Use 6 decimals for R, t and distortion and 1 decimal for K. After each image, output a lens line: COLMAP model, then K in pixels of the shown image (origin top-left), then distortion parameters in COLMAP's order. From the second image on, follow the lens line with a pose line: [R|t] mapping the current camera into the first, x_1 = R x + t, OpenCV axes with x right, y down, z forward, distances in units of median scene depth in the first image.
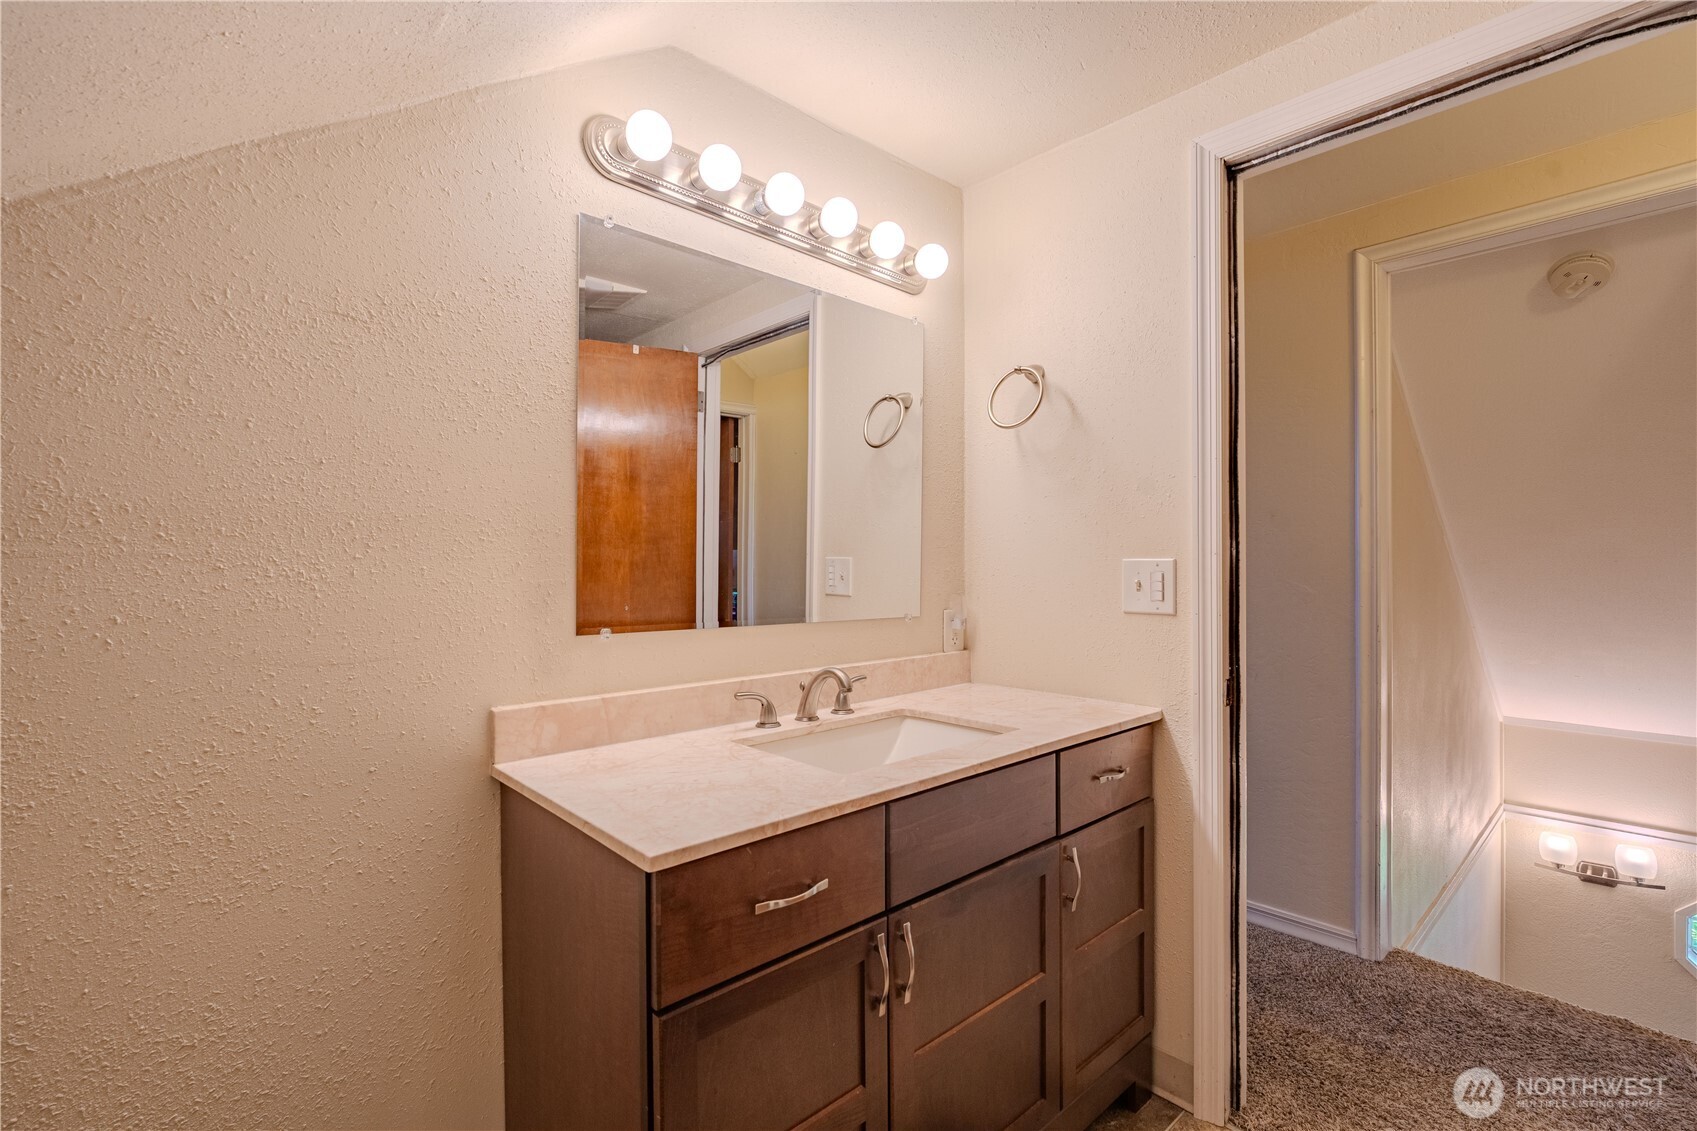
lens RADIAL K [[772.0, 0, 848.5], [0, 772.0, 565.5], [0, 0, 1]] dist [-0.003198, -0.000100]
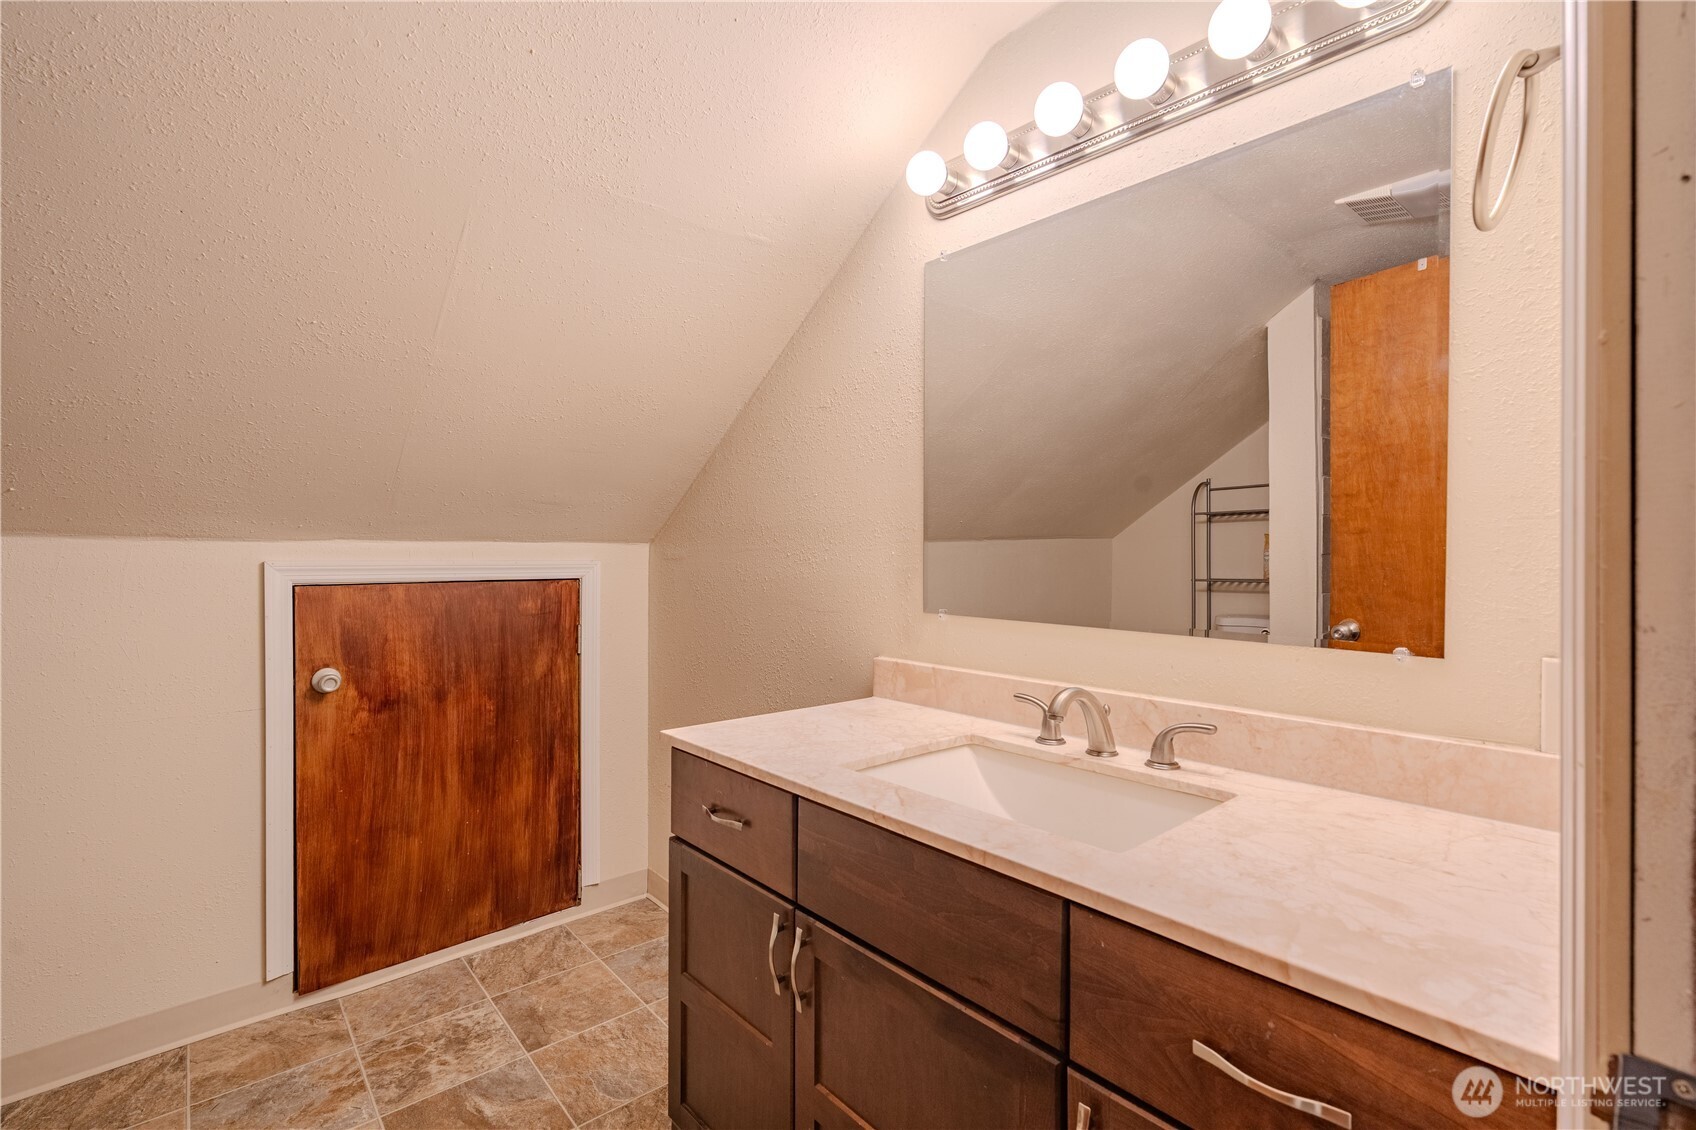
lens RADIAL K [[771.6, 0, 848.0], [0, 771.6, 565.0], [0, 0, 1]] dist [-0.003198, -0.000100]
pose [[-0.046263, 0.014993, -0.998817, 0.828156], [0.000665, 0.999888, 0.014978, -0.001785], [0.998929, 0.000028, -0.046268, 0.892982]]
